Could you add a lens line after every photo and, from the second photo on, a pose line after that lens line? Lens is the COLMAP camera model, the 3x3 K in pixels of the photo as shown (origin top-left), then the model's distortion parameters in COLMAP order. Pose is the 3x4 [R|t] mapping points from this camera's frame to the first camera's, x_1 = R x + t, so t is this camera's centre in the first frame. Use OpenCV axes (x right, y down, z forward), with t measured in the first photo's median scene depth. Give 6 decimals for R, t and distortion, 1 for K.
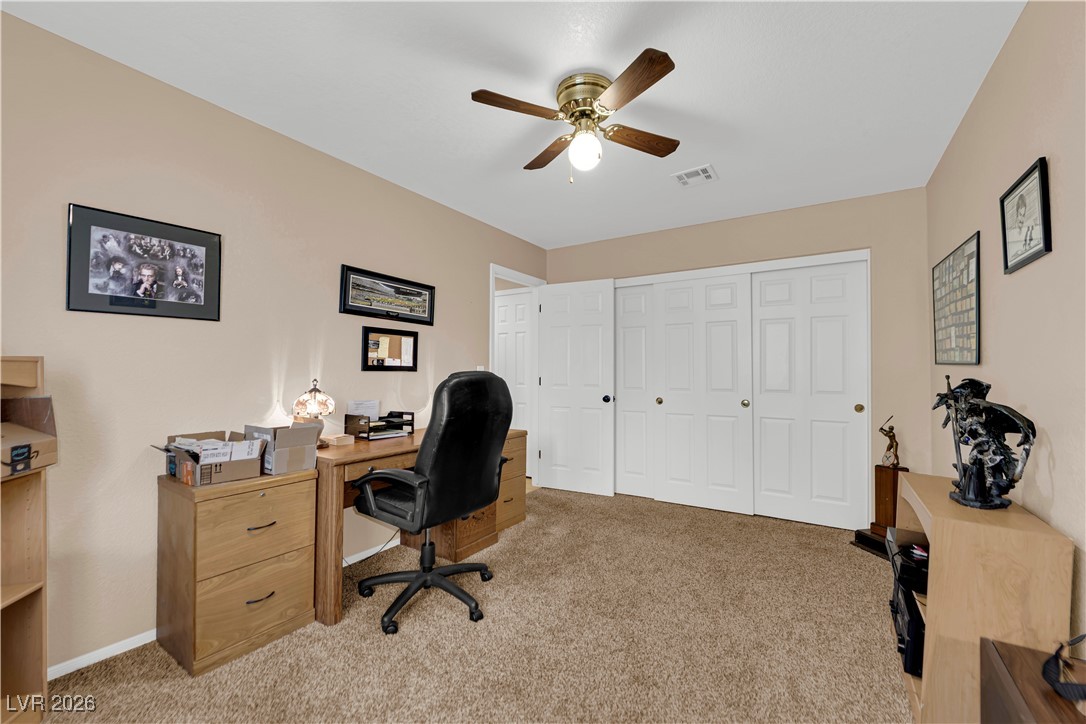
lens RADIAL K [[434.9, 0, 542.5], [0, 434.9, 367.4], [0, 0, 1]] dist [-0.002677, -0.000784]
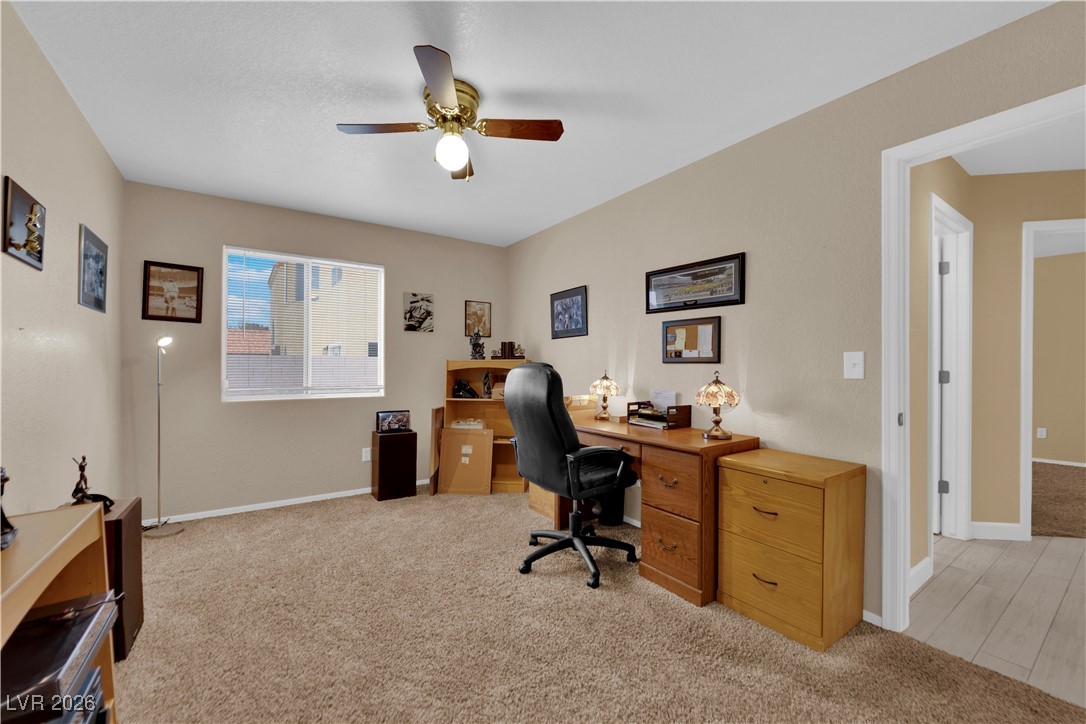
lens RADIAL K [[434.9, 0, 536.8], [0, 434.9, 361.3], [0, 0, 1]] dist [-0.002677, -0.000784]
pose [[-0.378342, -0.012296, -0.925584, 0.672613], [0.011025, 0.999781, -0.017789, 0.017853], [0.925600, -0.016935, -0.378123, 1.070148]]
